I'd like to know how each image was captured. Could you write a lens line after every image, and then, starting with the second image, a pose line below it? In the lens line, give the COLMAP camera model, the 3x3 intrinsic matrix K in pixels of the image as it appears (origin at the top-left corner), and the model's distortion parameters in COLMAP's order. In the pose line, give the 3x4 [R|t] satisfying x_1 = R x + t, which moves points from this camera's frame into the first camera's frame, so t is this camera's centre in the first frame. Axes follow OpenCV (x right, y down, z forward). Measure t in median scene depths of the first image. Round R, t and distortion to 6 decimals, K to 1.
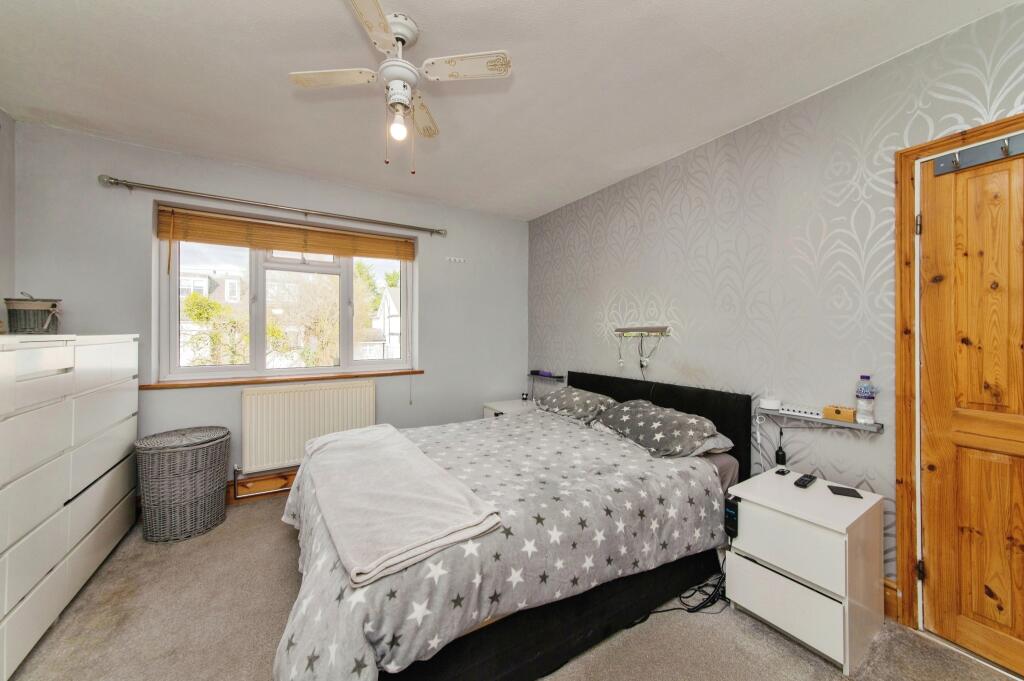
lens RADIAL K [[360.4, 0, 510.6], [0, 360.4, 322.4], [0, 0, 1]] dist [0.000485, 0.000032]
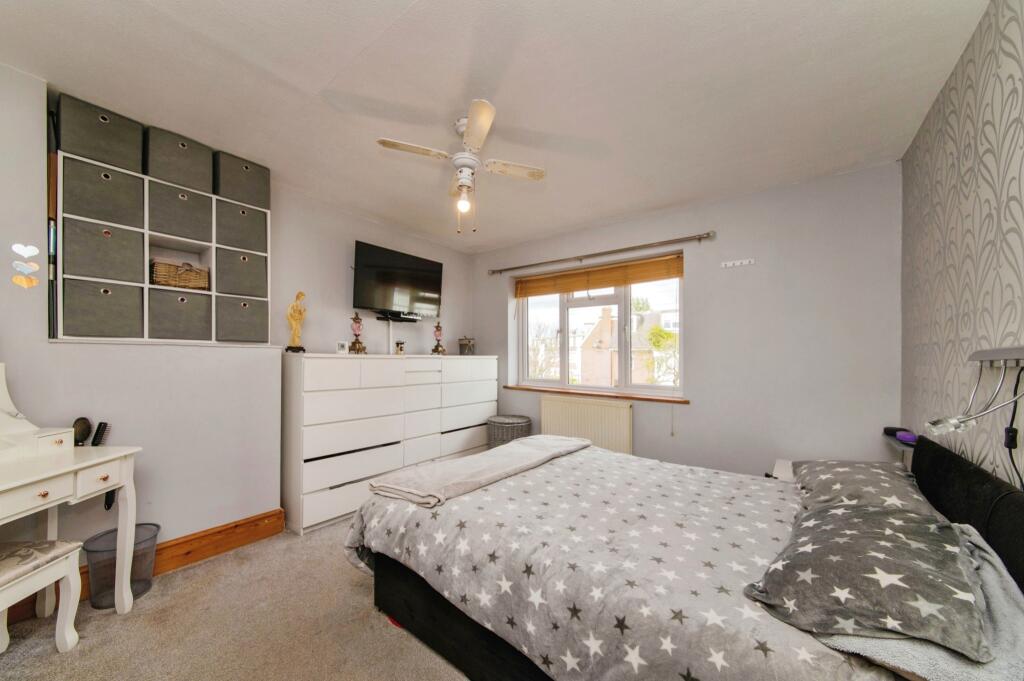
lens RADIAL K [[372.2, 0, 511.5], [0, 372.2, 346.0], [0, 0, 1]] dist [0.000585, 0.000132]
pose [[0.354204, -0.021303, -0.934925, 0.576183], [0.012789, 0.999757, -0.017935, 0.015247], [0.935081, -0.005604, 0.354391, 0.361346]]
